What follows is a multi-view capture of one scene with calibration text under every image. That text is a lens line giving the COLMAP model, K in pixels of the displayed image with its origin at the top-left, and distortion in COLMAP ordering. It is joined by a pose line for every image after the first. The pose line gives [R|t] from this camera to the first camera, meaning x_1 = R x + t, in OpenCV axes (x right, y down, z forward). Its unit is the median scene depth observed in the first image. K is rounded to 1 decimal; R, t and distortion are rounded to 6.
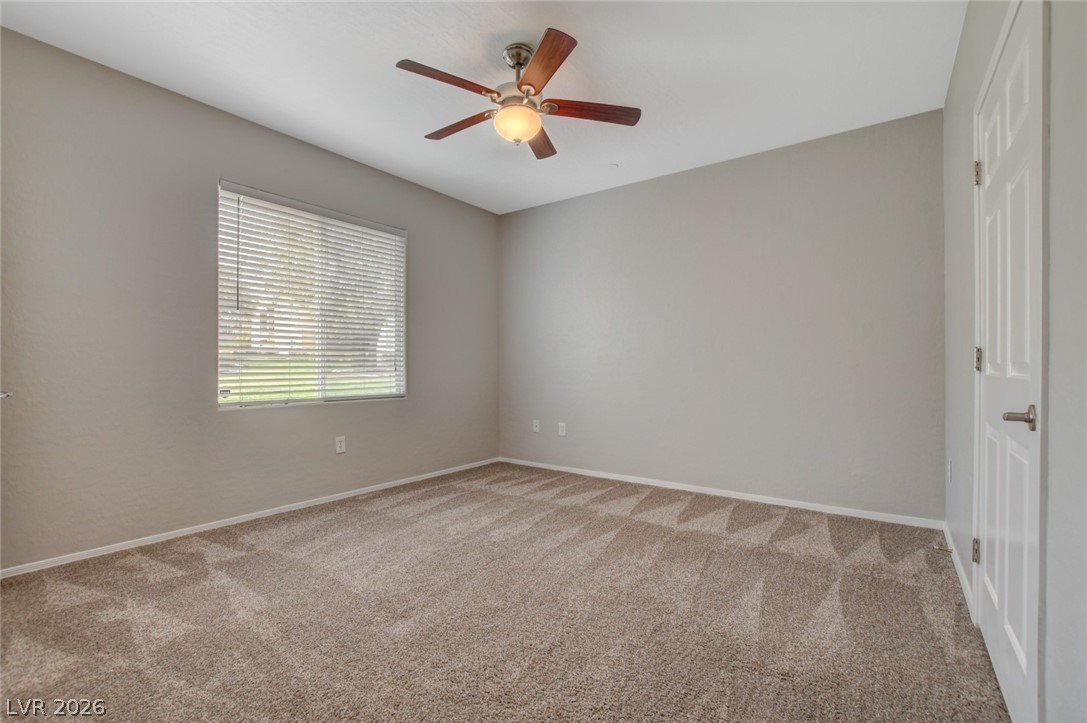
lens RADIAL K [[465.6, 0, 538.6], [0, 465.6, 370.4], [0, 0, 1]] dist [-0.000825, -0.000110]
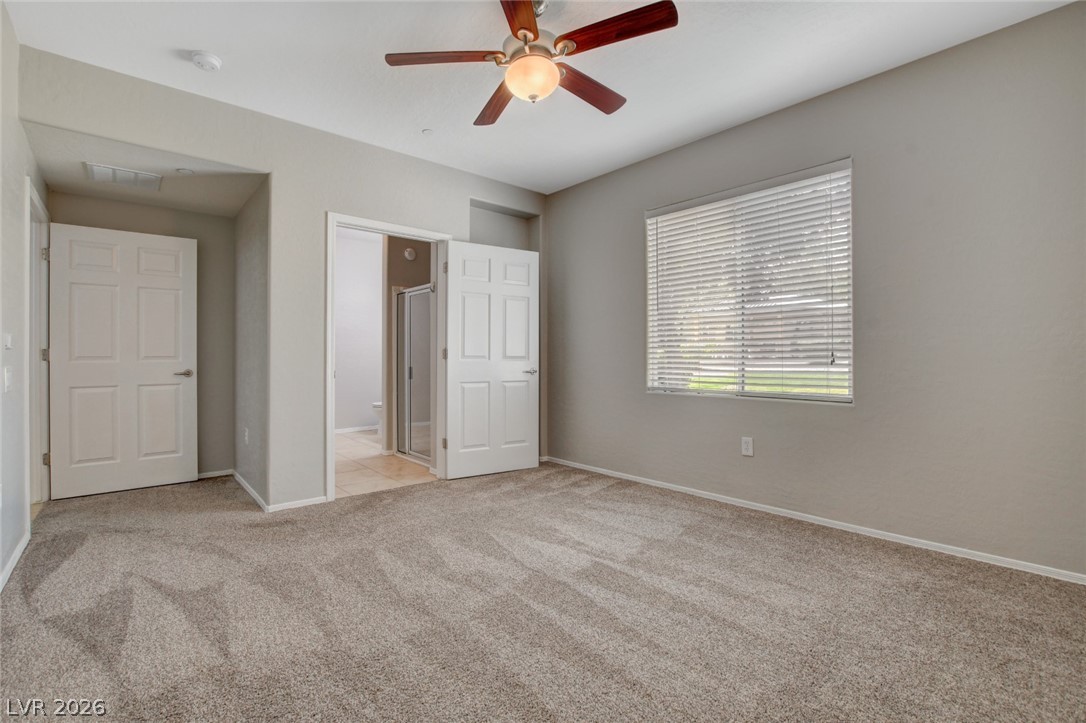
lens RADIAL K [[488.9, 0, 543.0], [0, 488.9, 361.5], [0, 0, 1]] dist [-0.028876, 0.000356]
pose [[-0.194209, 0.010071, -0.980908, 0.602612], [-0.004471, 0.999928, 0.011152, -0.011463], [0.980950, 0.006552, -0.194150, 0.862798]]
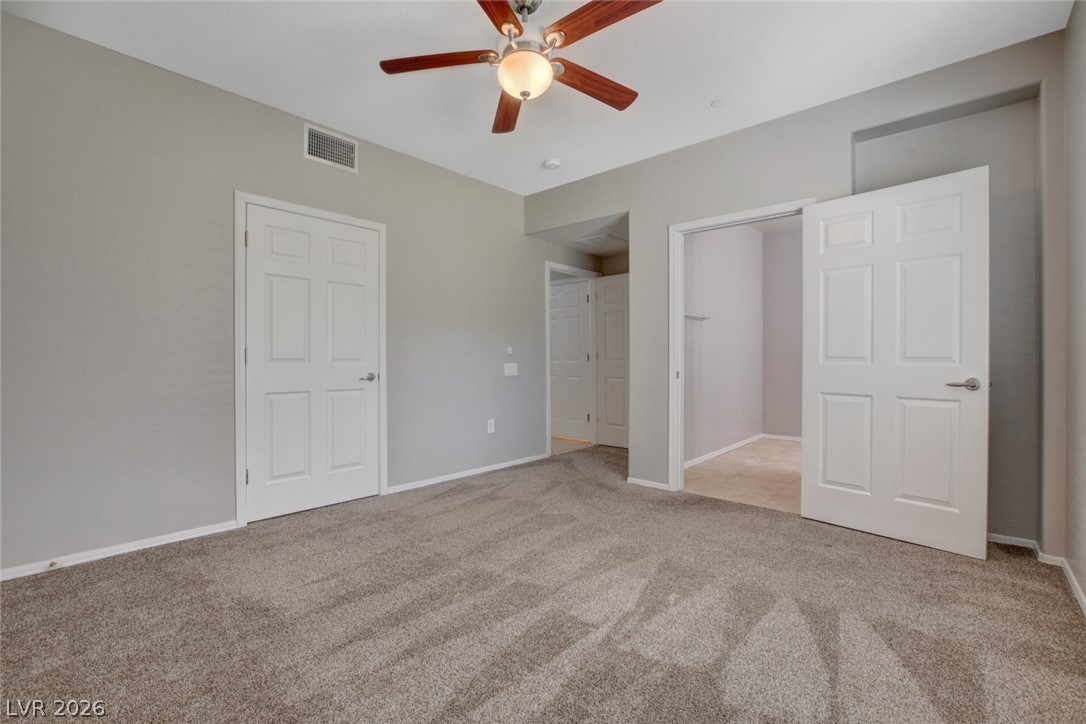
lens RADIAL K [[473.9, 0, 535.2], [0, 473.9, 364.3], [0, 0, 1]] dist [-0.027073, 0.008899]
pose [[-0.995735, -0.003746, 0.092178, -0.106495], [-0.003226, 0.999978, 0.005792, 0.000979], [-0.092198, 0.005470, -0.995726, 1.334002]]
